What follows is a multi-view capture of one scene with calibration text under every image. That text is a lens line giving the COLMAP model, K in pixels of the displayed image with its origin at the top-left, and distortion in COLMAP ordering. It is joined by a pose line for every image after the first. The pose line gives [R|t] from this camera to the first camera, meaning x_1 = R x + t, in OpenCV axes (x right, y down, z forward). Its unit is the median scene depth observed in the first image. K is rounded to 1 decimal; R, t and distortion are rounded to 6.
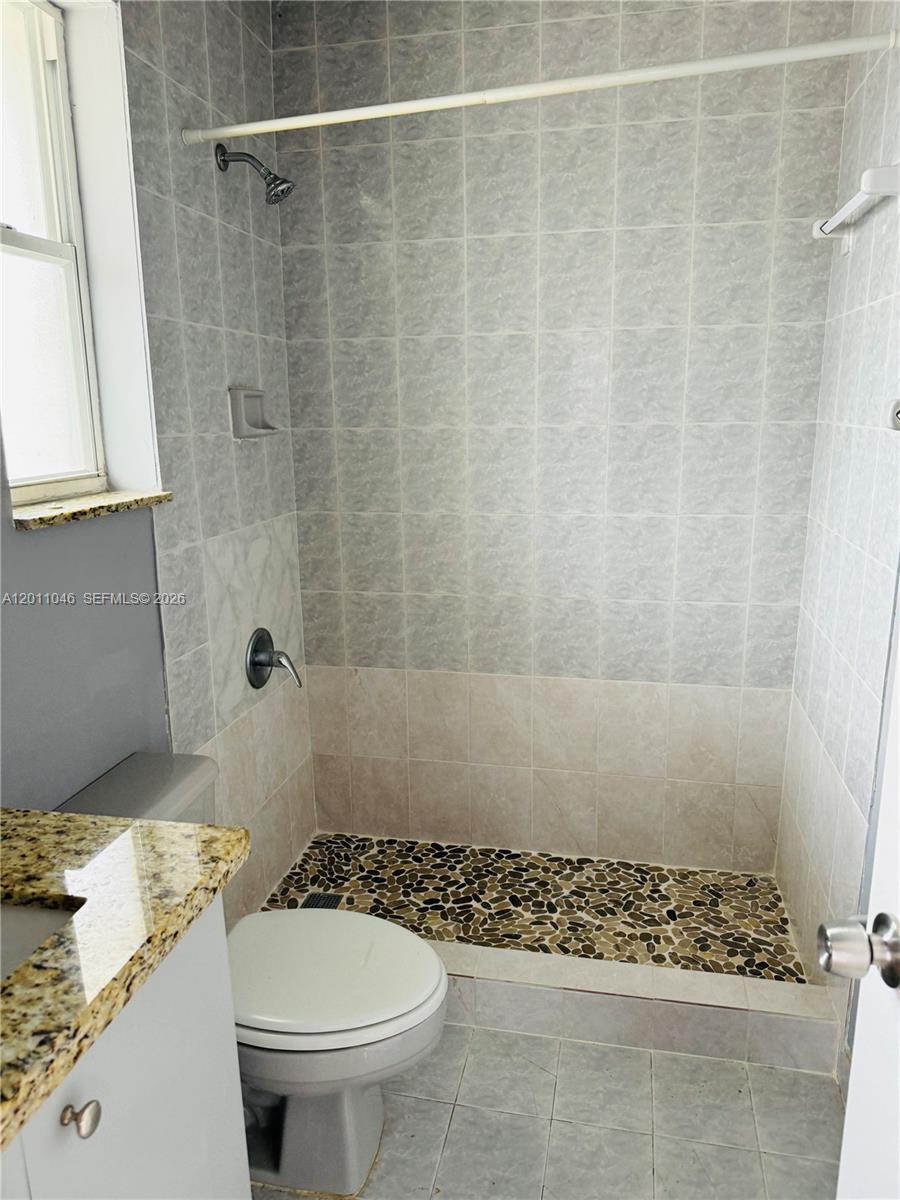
lens RADIAL K [[841.4, 0, 446.4], [0, 841.4, 607.2], [0, 0, 1]] dist [0.039856, -0.056053]
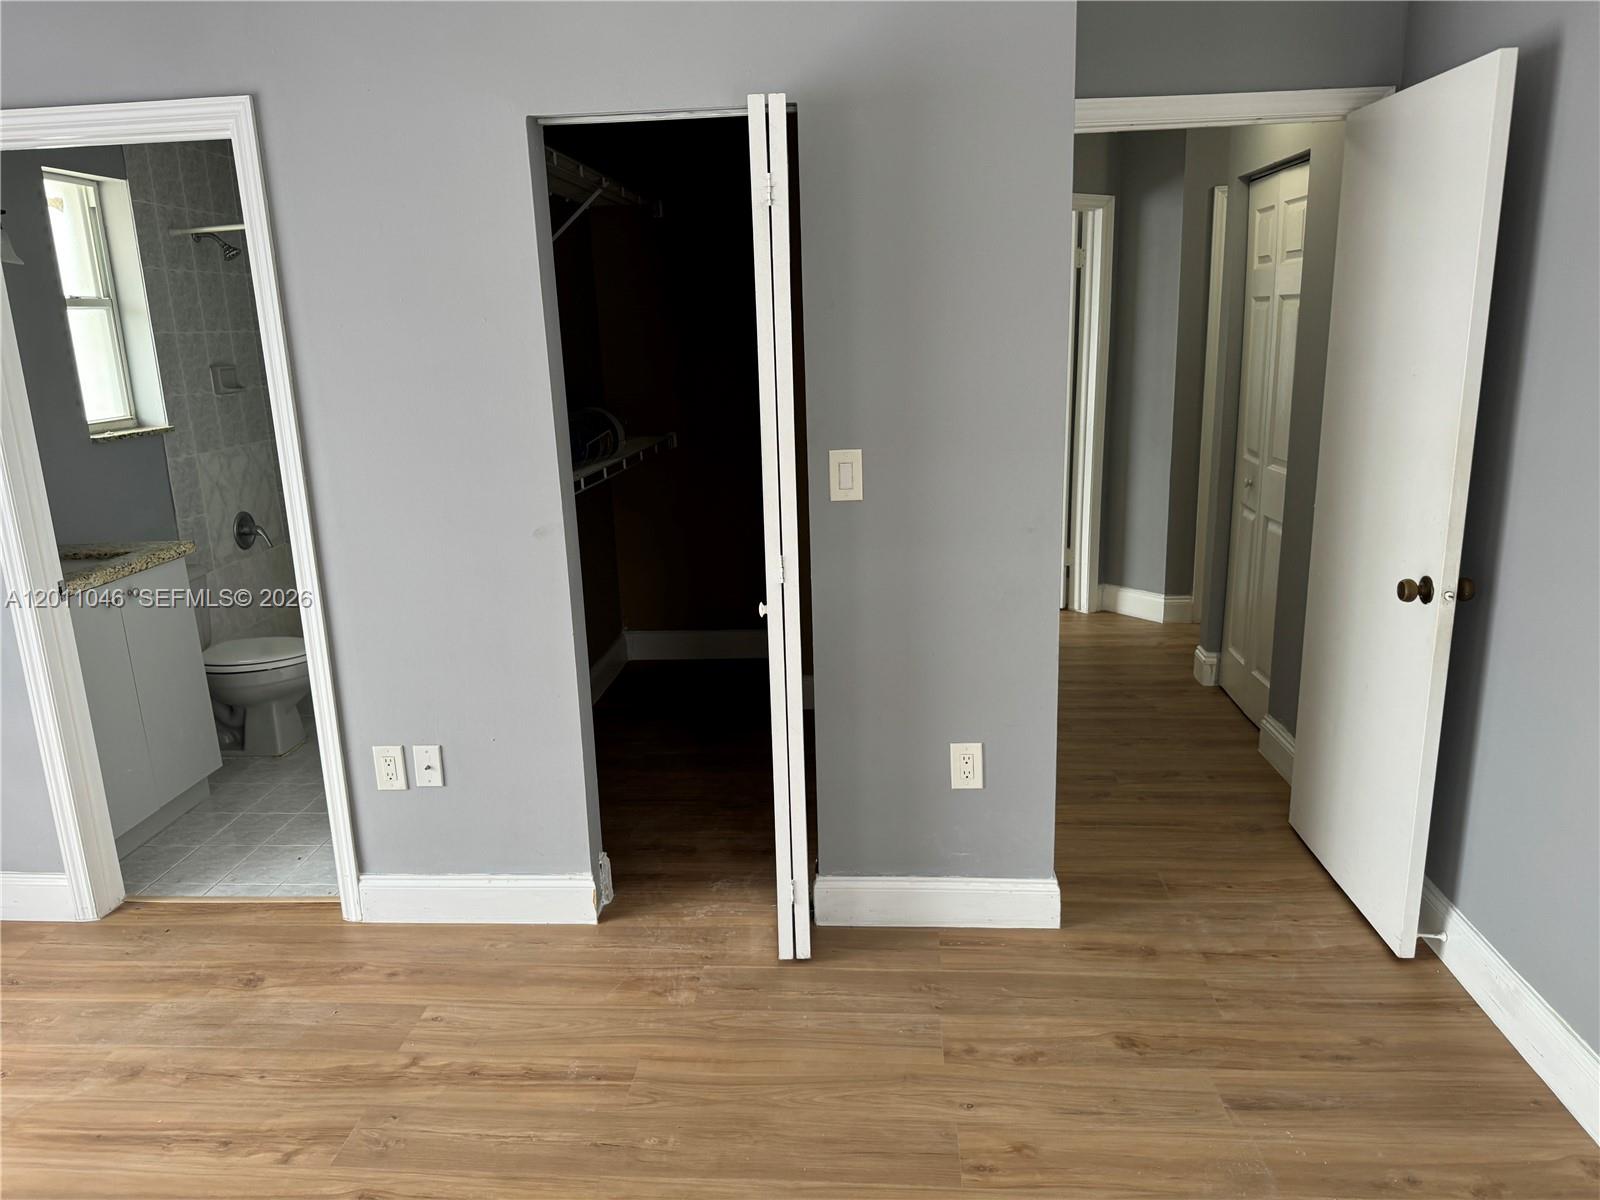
lens RADIAL K [[1121.8, 0, 795.9], [0, 1121.8, 612.7], [0, 0, 1]] dist [0.039856, -0.056053]
pose [[0.990481, -0.049697, 0.128367, 0.621226], [0.047697, 0.998688, 0.018613, 0.262955], [-0.129124, -0.012313, 0.991552, -1.480108]]
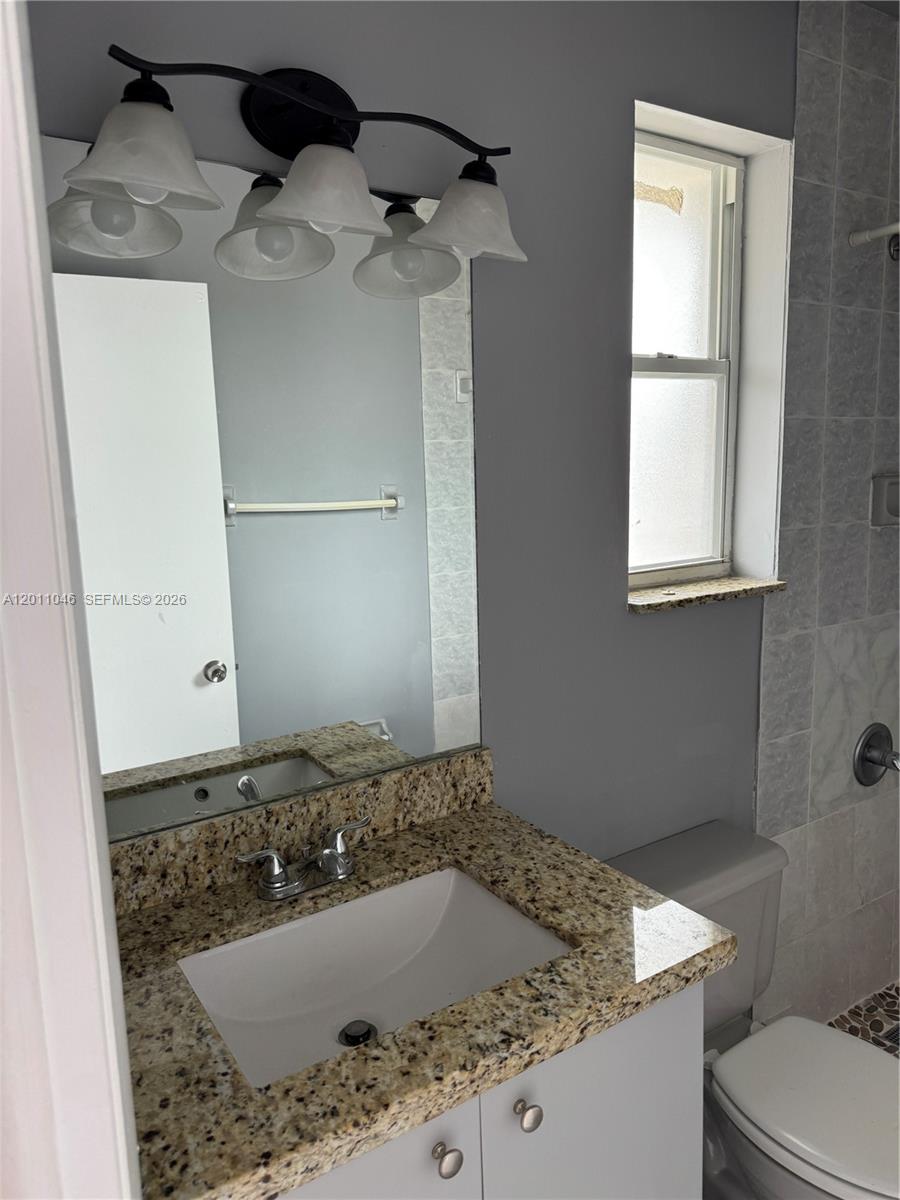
lens RADIAL K [[841.4, 0, 455.9], [0, 841.4, 603.3], [0, 0, 1]] dist [0.039856, -0.056053]
pose [[0.704917, 0.110514, -0.700627, 0.109001], [-0.145453, 0.989317, 0.009707, -0.055453], [0.694215, 0.095066, 0.713462, -0.020121]]
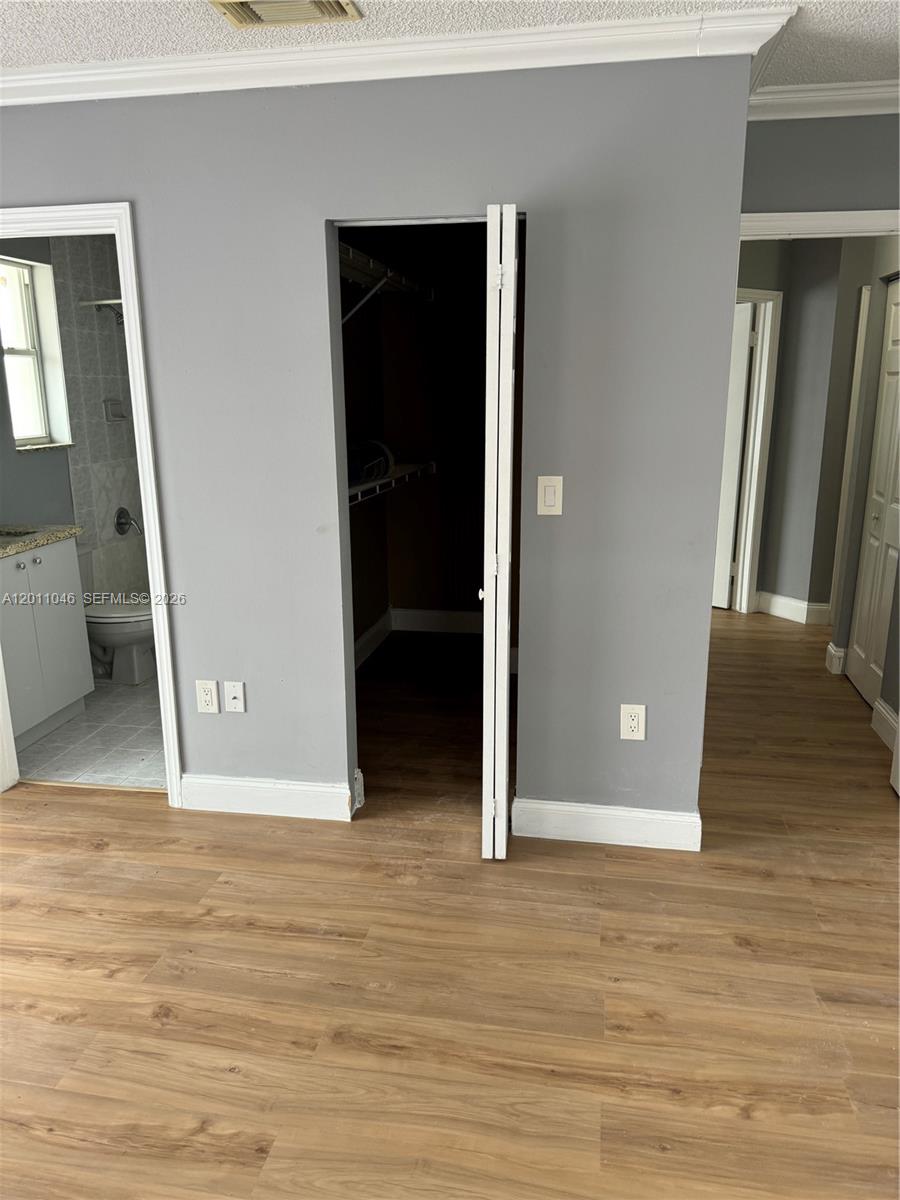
lens RADIAL K [[841.4, 0, 462.4], [0, 841.4, 603.4], [0, 0, 1]] dist [0.039856, -0.056053]
pose [[0.998913, 0.001076, 0.046605, 0.660955], [-0.001918, 0.999836, 0.018019, 0.272701], [-0.046578, -0.018089, 0.998751, -1.478434]]
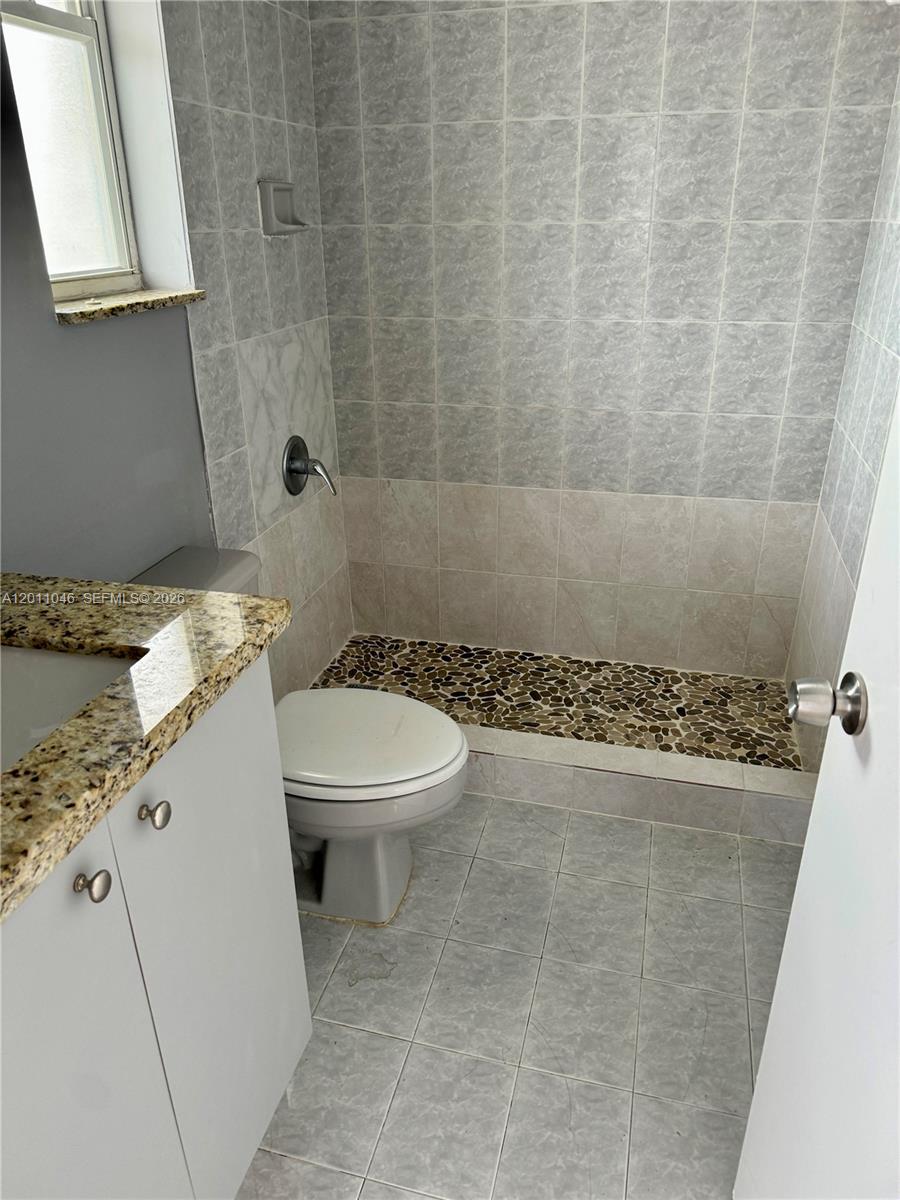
lens RADIAL K [[841.4, 0, 444.6], [0, 841.4, 599.4], [0, 0, 1]] dist [0.039856, -0.056053]
pose [[0.998830, 0.021743, -0.043204, 0.009999], [-0.012973, 0.980967, 0.193743, 0.022695], [0.046594, -0.192955, 0.980101, -0.039444]]
